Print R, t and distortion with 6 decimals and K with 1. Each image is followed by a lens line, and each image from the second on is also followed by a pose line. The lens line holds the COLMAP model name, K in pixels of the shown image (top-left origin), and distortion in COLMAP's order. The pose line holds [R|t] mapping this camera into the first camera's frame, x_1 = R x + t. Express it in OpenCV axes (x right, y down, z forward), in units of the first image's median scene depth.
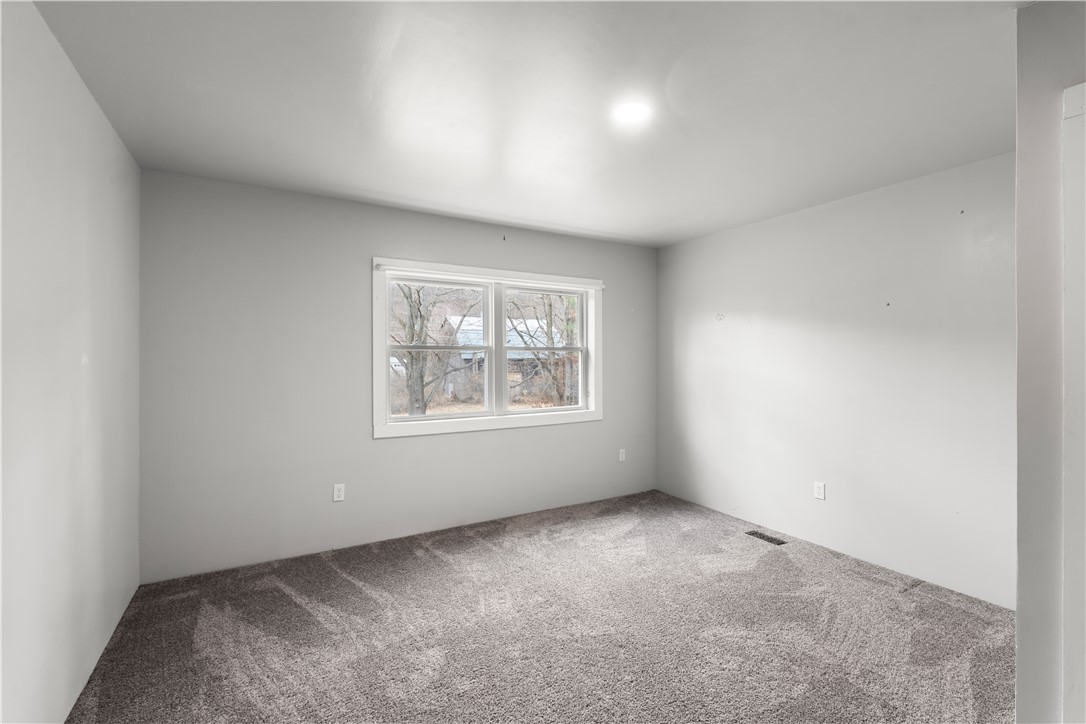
lens RADIAL K [[483.6, 0, 543.0], [0, 483.6, 362.0], [0, 0, 1]] dist [-0.001544, -0.000044]
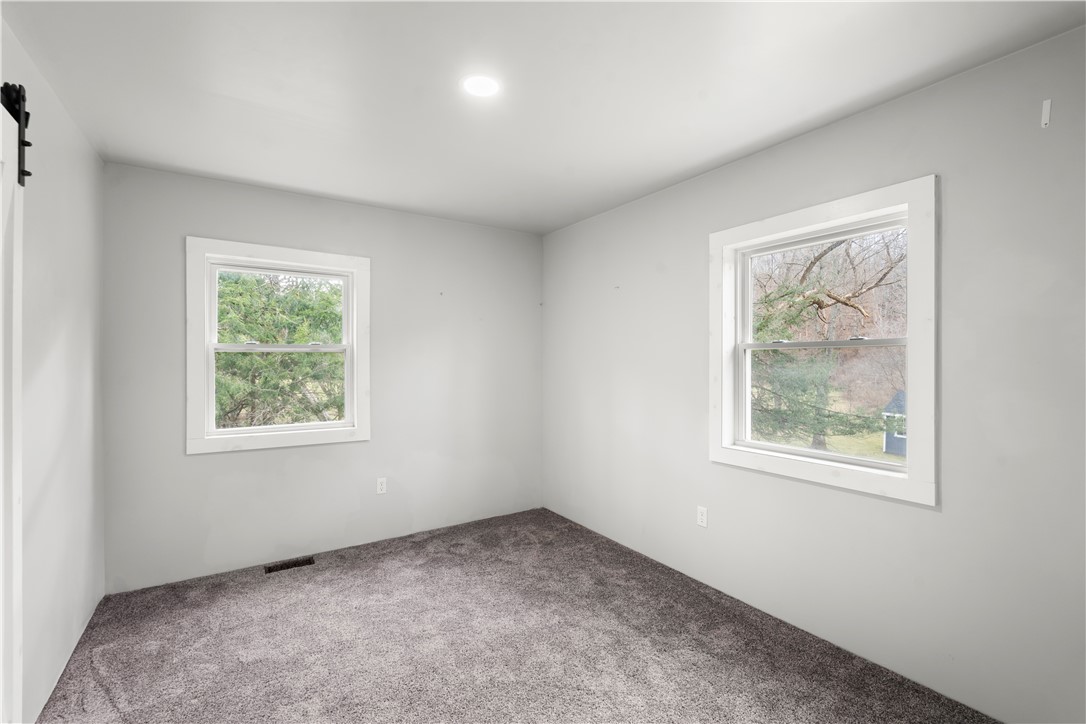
lens RADIAL K [[483.6, 0, 543.0], [0, 483.6, 362.0], [0, 0, 1]] dist [-0.001544, -0.000044]
pose [[0.999443, 0.002956, 0.033230, 0.260704], [-0.002777, 0.999981, -0.005451, 0.000488], [-0.033245, 0.005355, 0.999433, 0.160147]]
